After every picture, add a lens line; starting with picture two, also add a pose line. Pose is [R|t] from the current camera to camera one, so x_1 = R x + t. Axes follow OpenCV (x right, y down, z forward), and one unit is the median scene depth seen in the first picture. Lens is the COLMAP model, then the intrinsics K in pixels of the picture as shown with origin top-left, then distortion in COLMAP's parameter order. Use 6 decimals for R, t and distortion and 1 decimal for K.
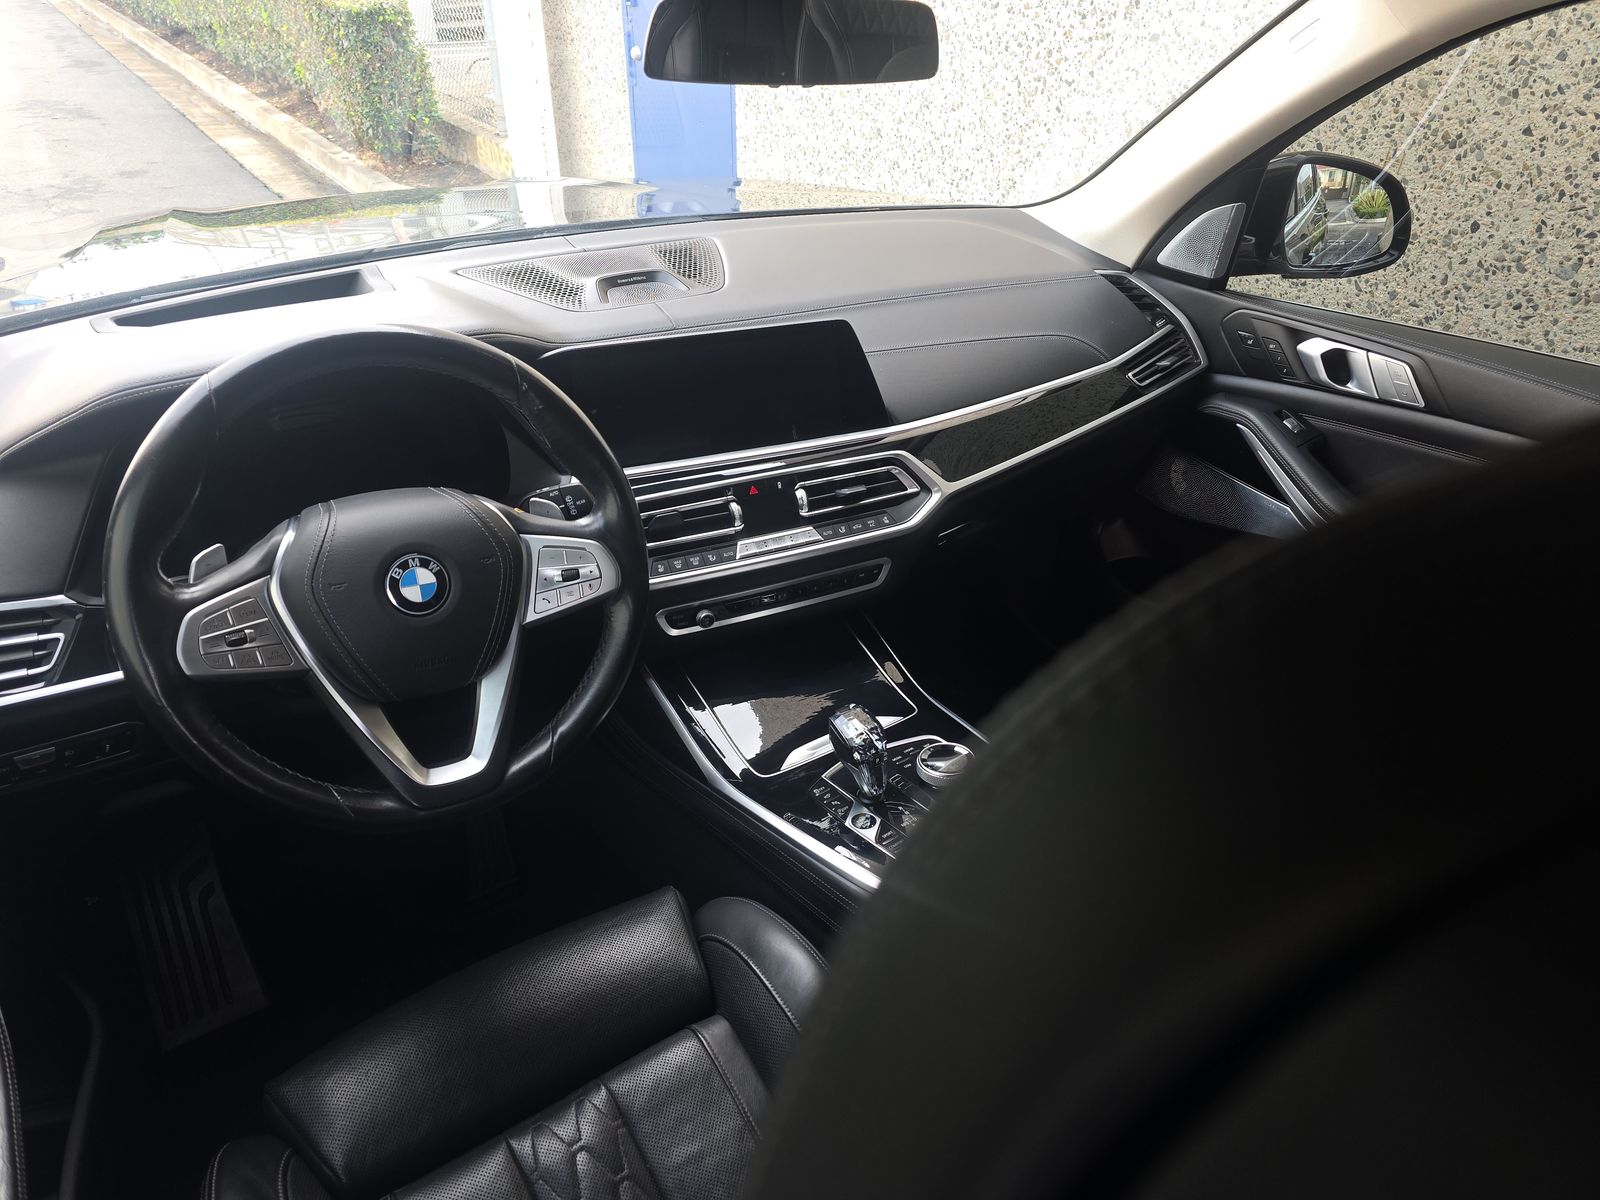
lens RADIAL K [[1082.6, 0, 808.8], [0, 1082.6, 591.8], [0, 0, 1]] dist [0.040937, -0.025524]
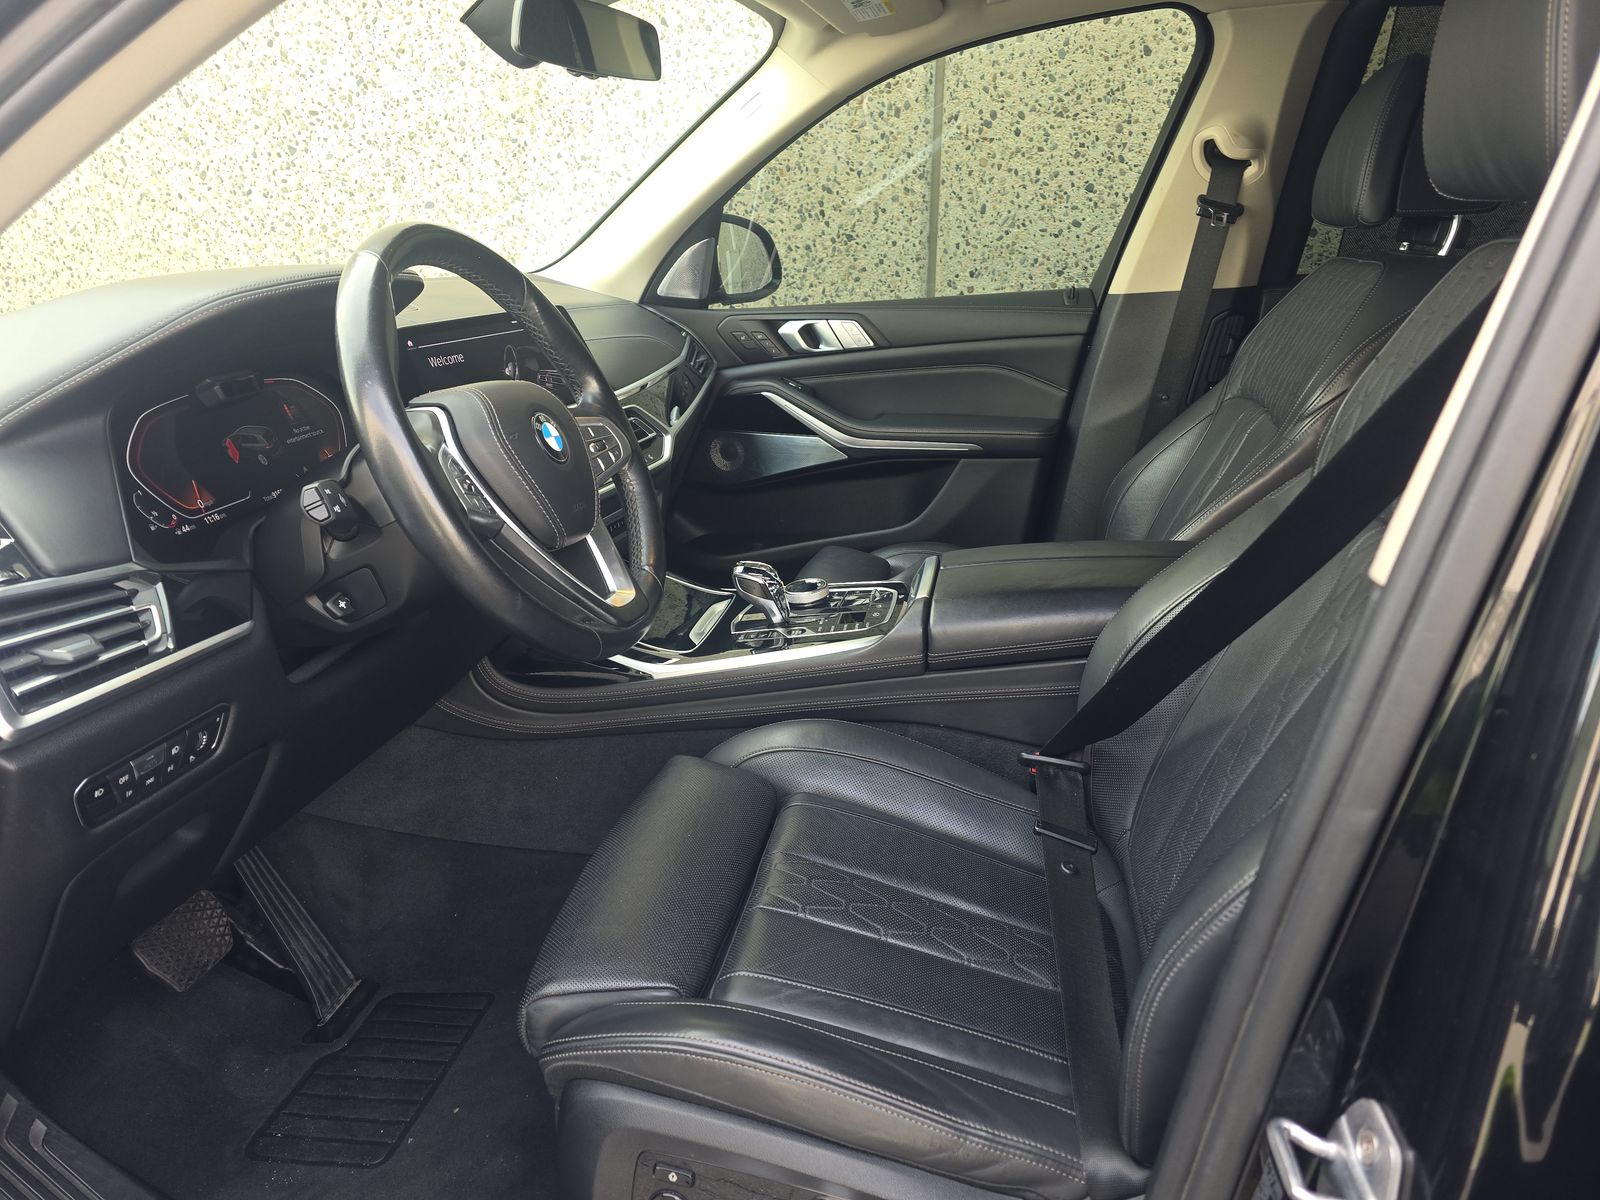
lens RADIAL K [[1082.6, 0, 792.6], [0, 1082.6, 605.9], [0, 0, 1]] dist [0.040937, -0.025524]
pose [[0.714463, -0.272461, 0.644444, -0.731737], [0.390319, 0.919631, -0.043921, 0.230996], [-0.580684, 0.282919, 0.763389, 0.038726]]
